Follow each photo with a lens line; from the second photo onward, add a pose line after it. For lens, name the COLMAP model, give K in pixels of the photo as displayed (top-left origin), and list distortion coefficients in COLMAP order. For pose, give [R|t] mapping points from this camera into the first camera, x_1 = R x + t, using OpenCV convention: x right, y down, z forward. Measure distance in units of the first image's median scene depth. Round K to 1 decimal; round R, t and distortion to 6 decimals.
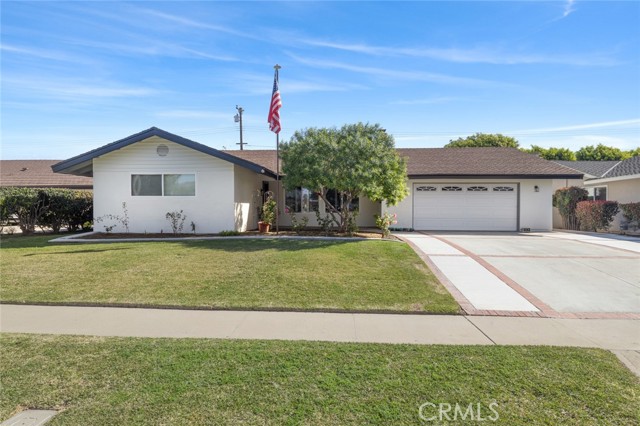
lens RADIAL K [[352.9, 0, 320.0], [0, 352.9, 213.0], [0, 0, 1]] dist [-0.002129, -0.000753]
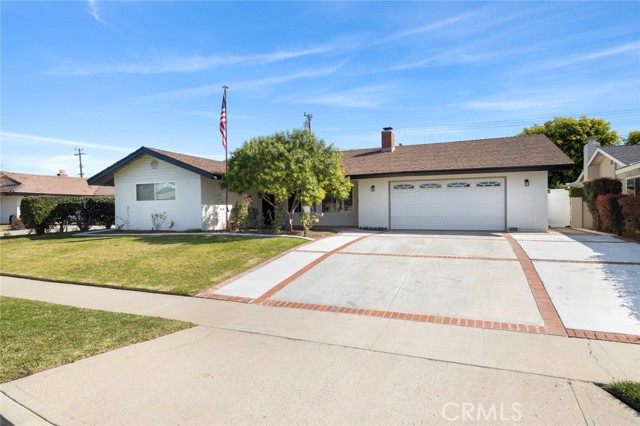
lens RADIAL K [[352.9, 0, 320.0], [0, 352.9, 213.0], [0, 0, 1]] dist [-0.002129, -0.000753]
pose [[0.948144, -0.010322, -0.317673, 0.500663], [0.010325, 0.999945, -0.001674, 0.004139], [0.317672, -0.001693, 0.948199, -0.002658]]
